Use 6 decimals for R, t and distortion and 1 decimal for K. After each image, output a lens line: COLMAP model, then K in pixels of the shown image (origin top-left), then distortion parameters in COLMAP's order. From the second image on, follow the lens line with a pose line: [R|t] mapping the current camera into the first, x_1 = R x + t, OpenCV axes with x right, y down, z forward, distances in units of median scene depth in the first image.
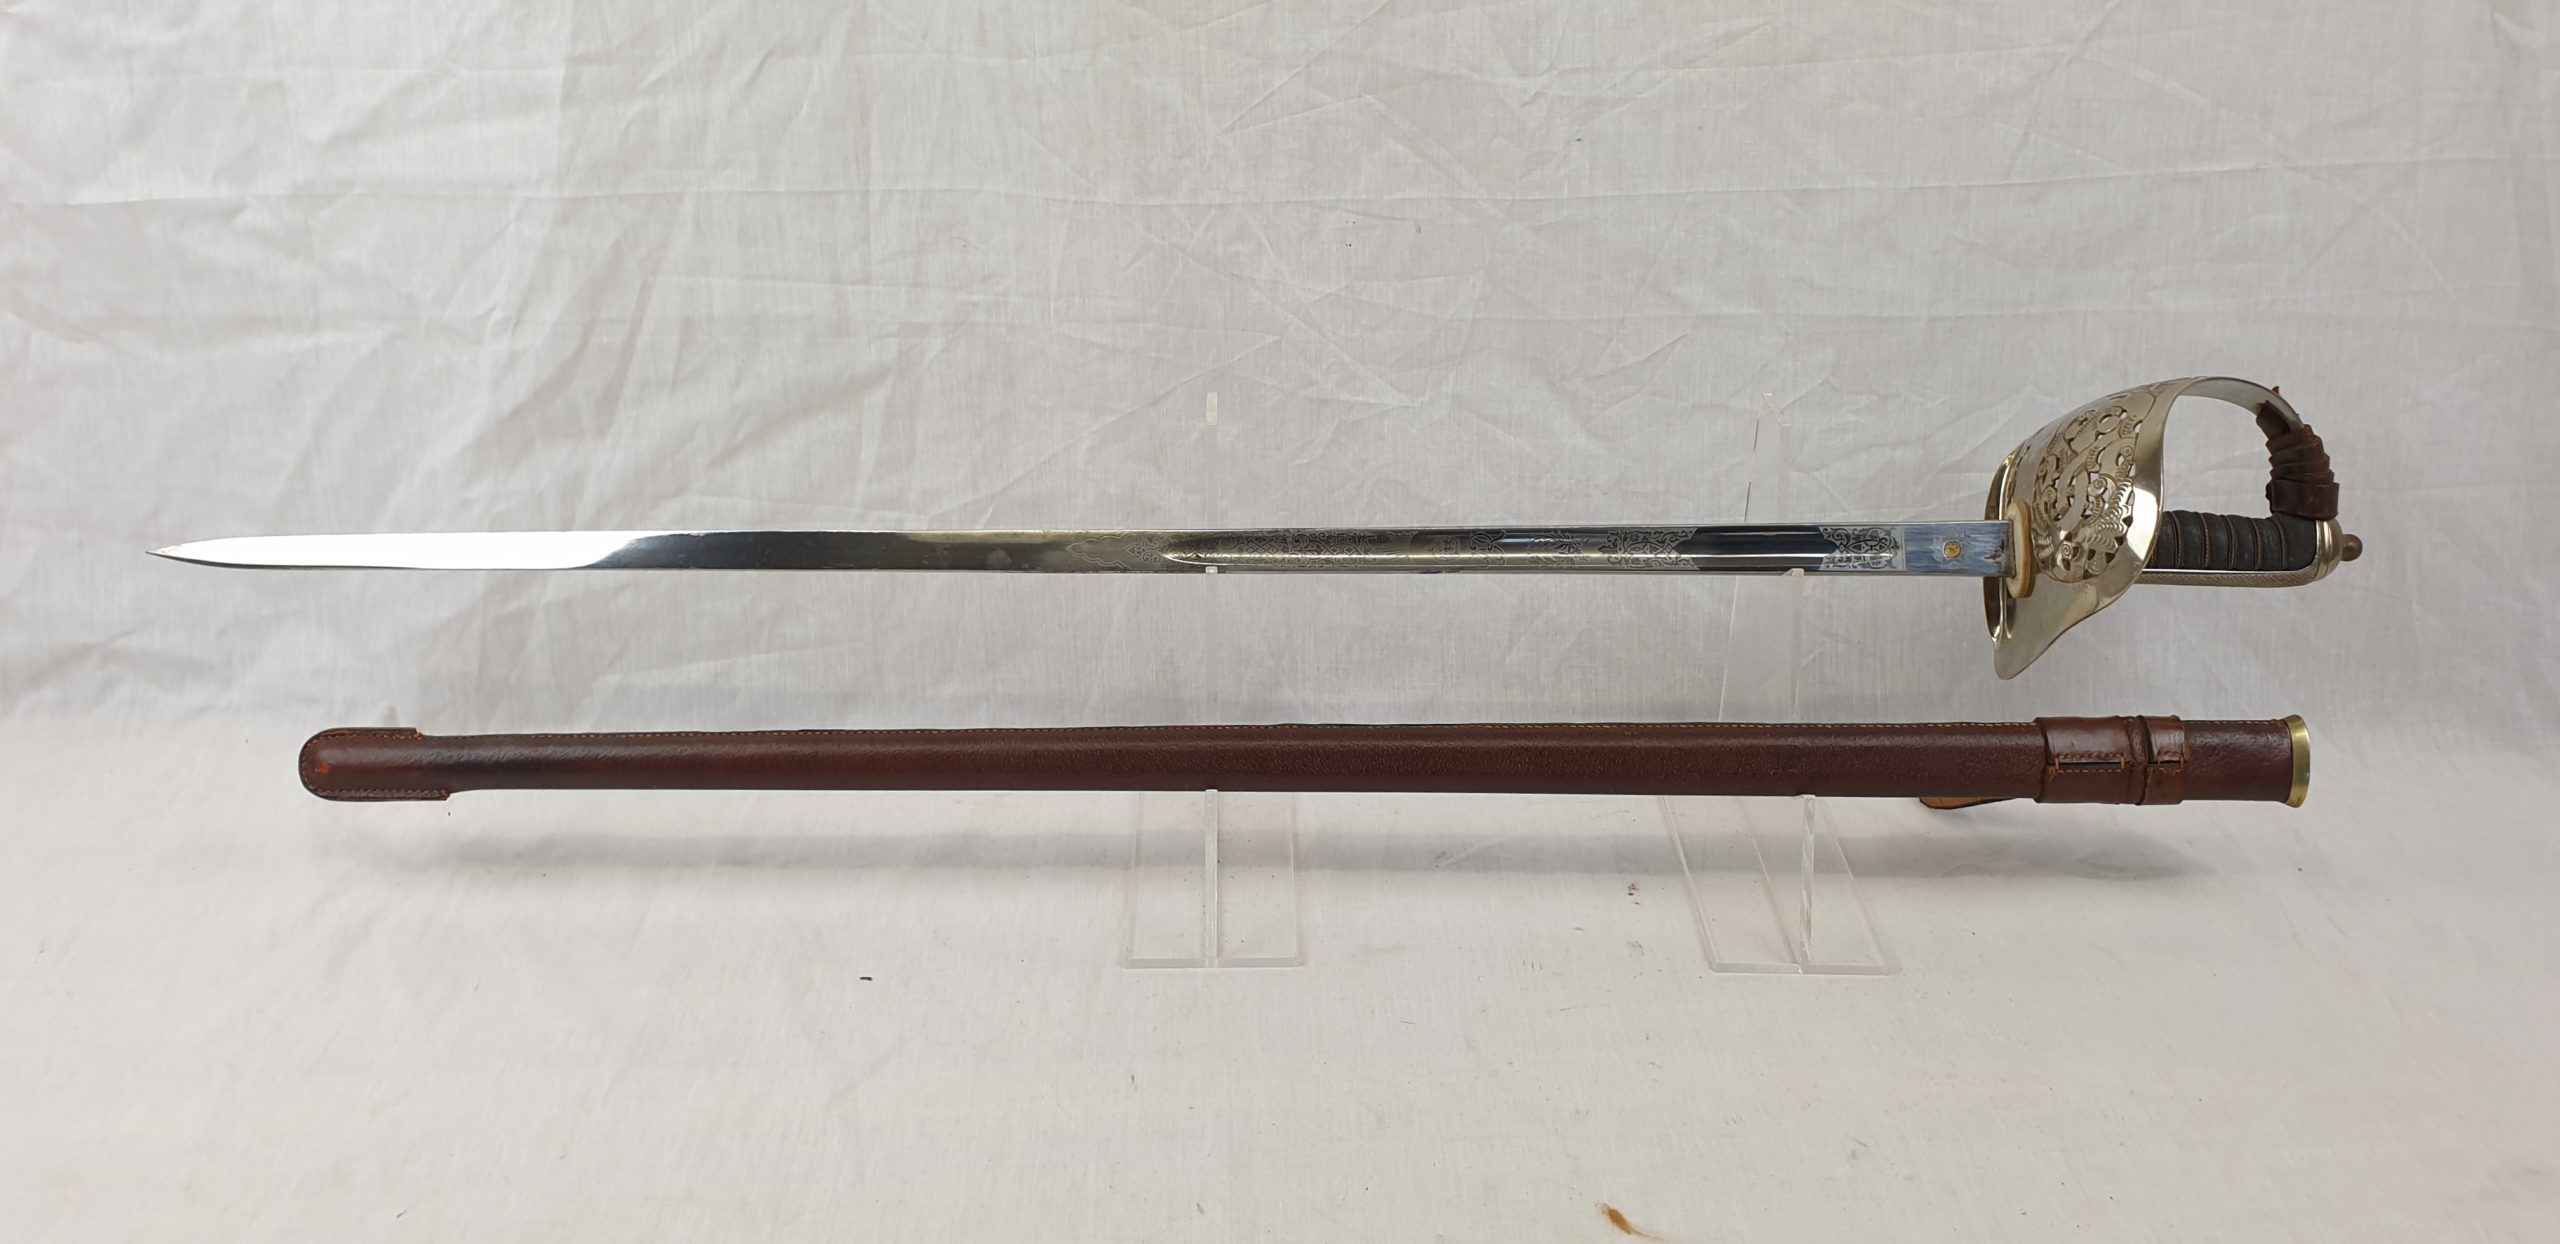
lens RADIAL K [[2012.6, 0, 1301.2], [0, 2012.6, 641.2], [0, 0, 1]] dist [0.017787, -0.040460]
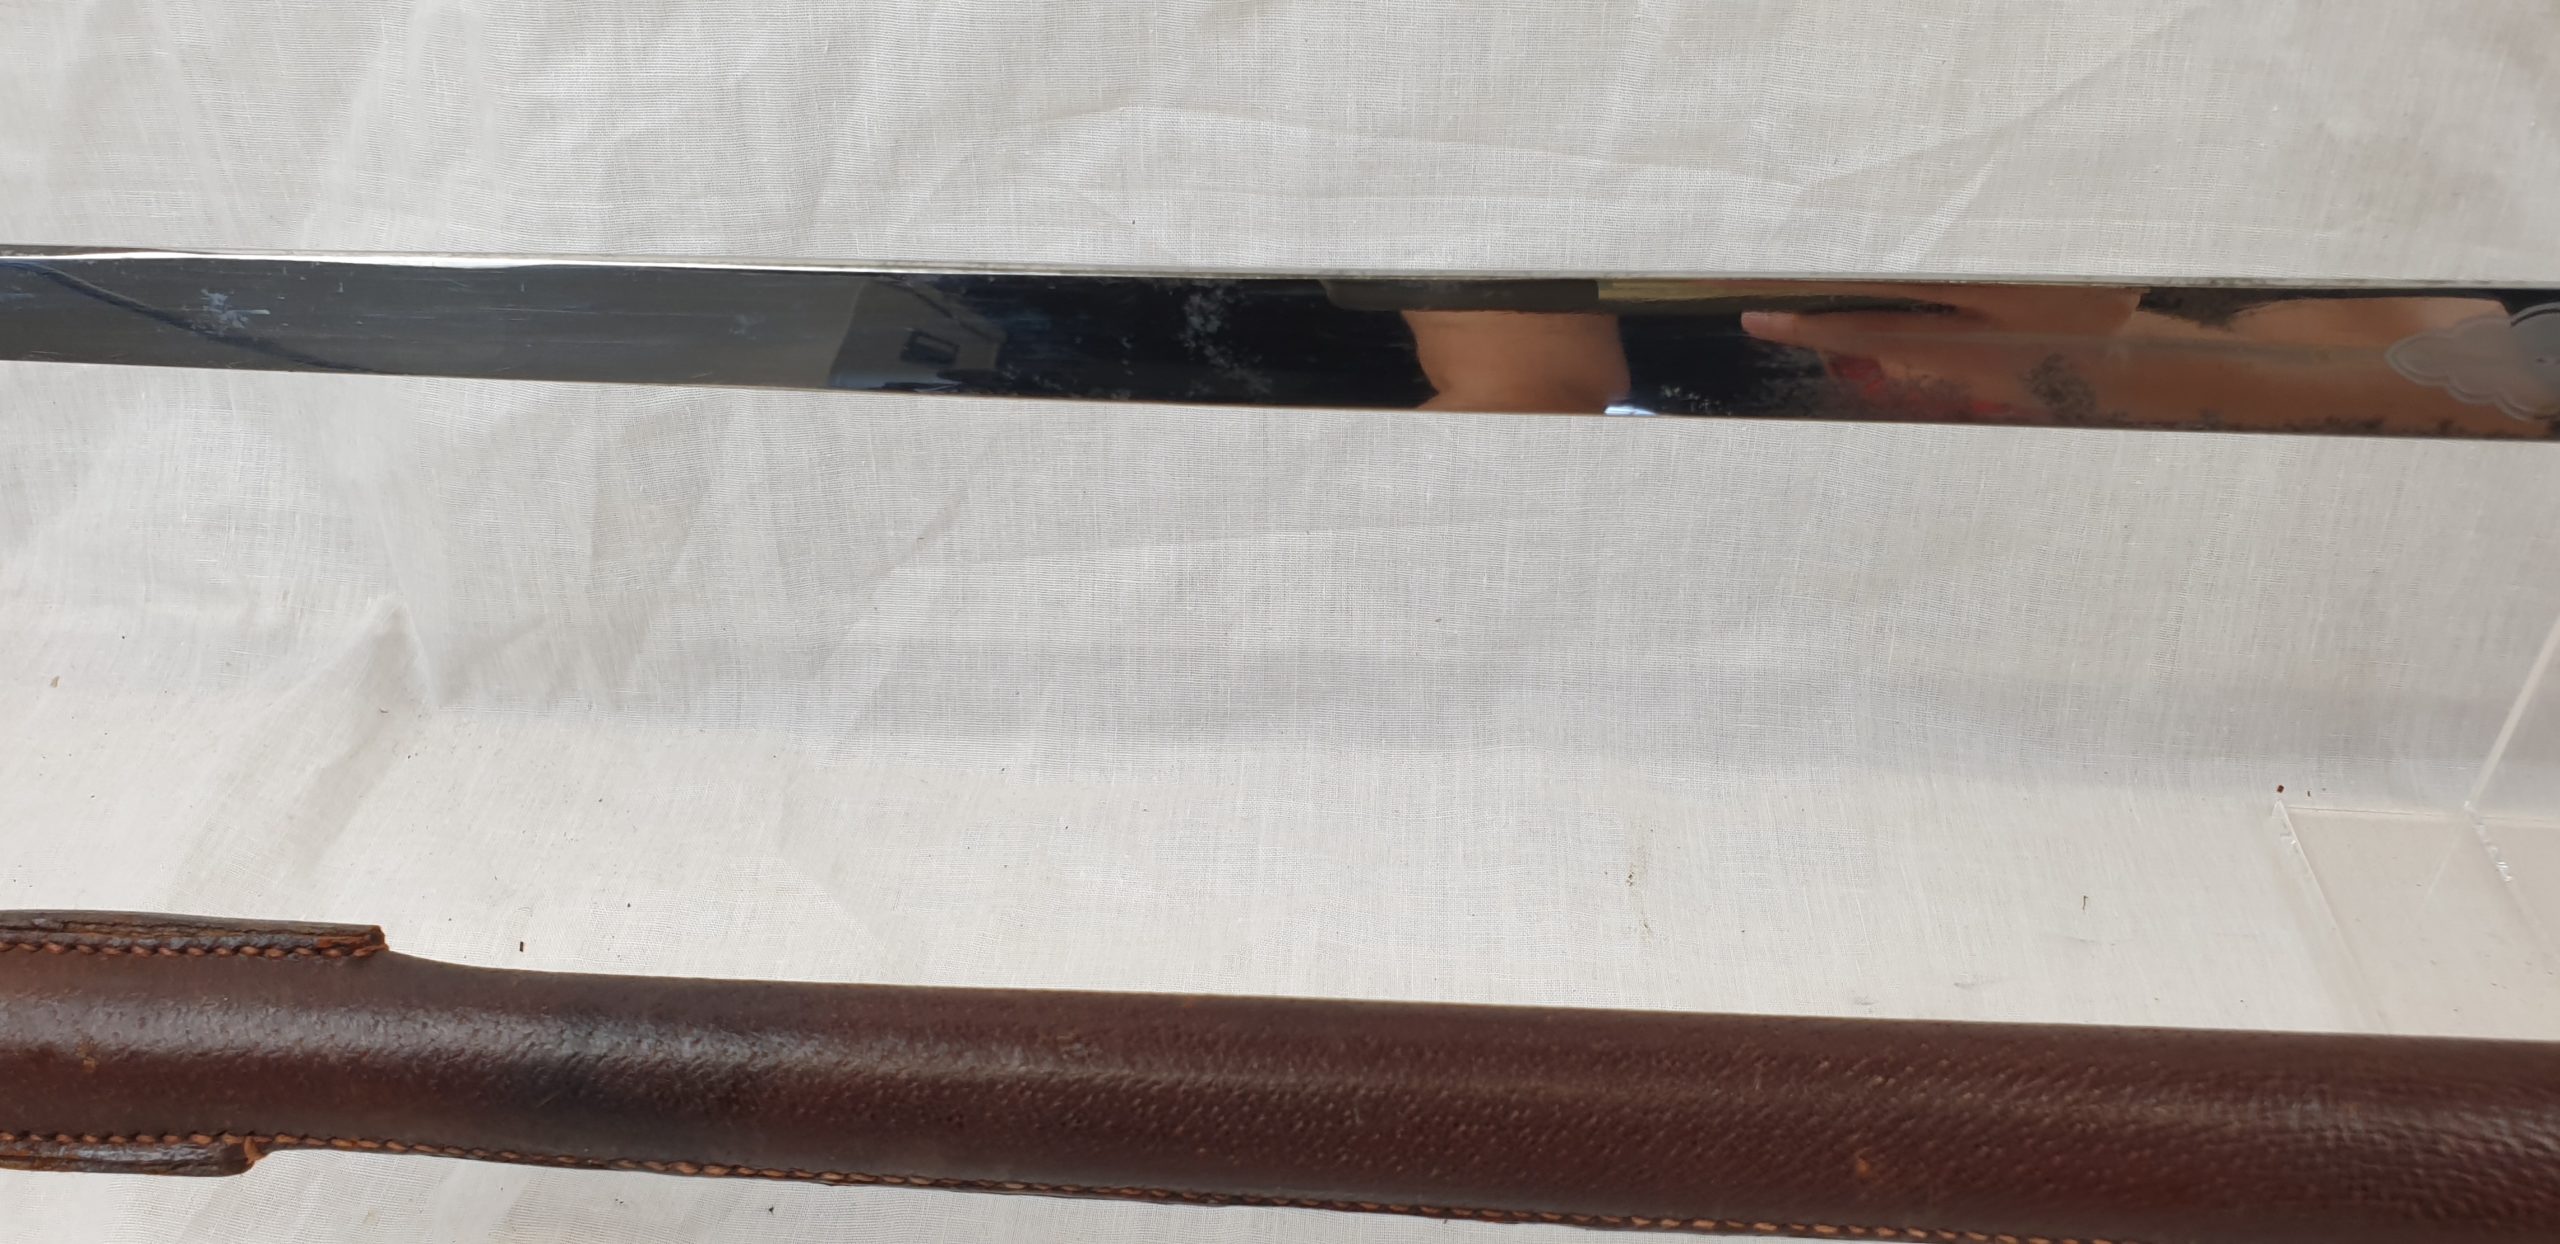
lens RADIAL K [[2012.6, 0, 1275.5], [0, 2012.6, 664.9], [0, 0, 1]] dist [0.017787, -0.040460]
pose [[0.994676, 0.054284, -0.087591, -0.244479], [-0.036129, 0.979755, 0.196915, -0.046893], [0.096507, -0.192702, 0.976500, 0.637425]]
